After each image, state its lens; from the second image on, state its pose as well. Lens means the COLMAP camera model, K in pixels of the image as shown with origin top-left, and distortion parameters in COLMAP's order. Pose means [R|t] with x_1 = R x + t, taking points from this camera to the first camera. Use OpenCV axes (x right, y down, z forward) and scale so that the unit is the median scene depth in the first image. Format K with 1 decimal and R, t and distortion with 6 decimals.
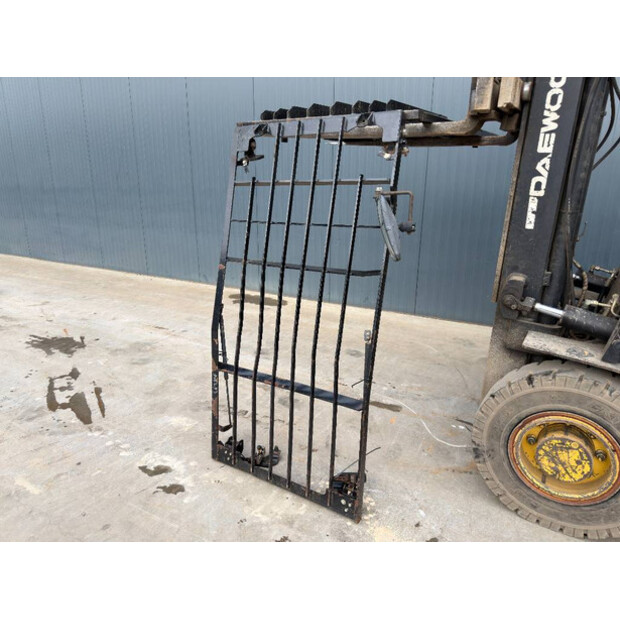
lens RADIAL K [[462.2, 0, 308.9], [0, 462.2, 309.9], [0, 0, 1]] dist [0.004840, -0.000188]
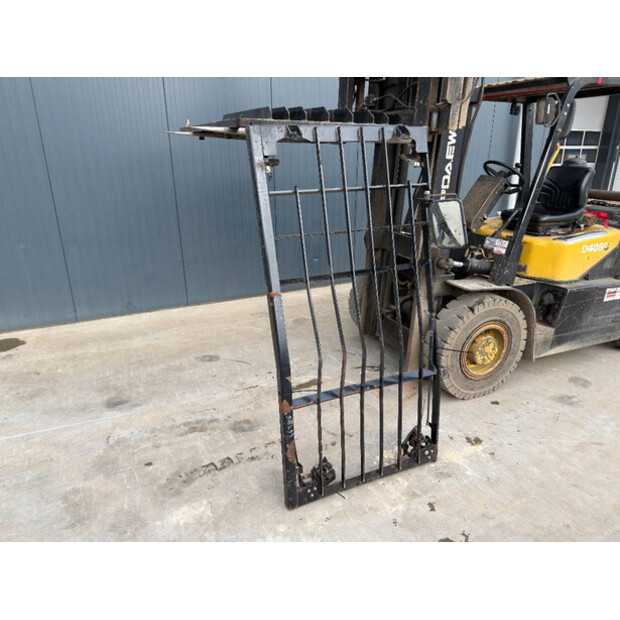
lens RADIAL K [[462.2, 0, 309.6], [0, 462.2, 310.6], [0, 0, 1]] dist [0.004840, -0.000188]
pose [[0.522318, -0.281199, 0.805053, -1.015078], [0.224567, 0.956100, 0.188260, -0.252248], [-0.822650, 0.082457, 0.562537, 0.573088]]
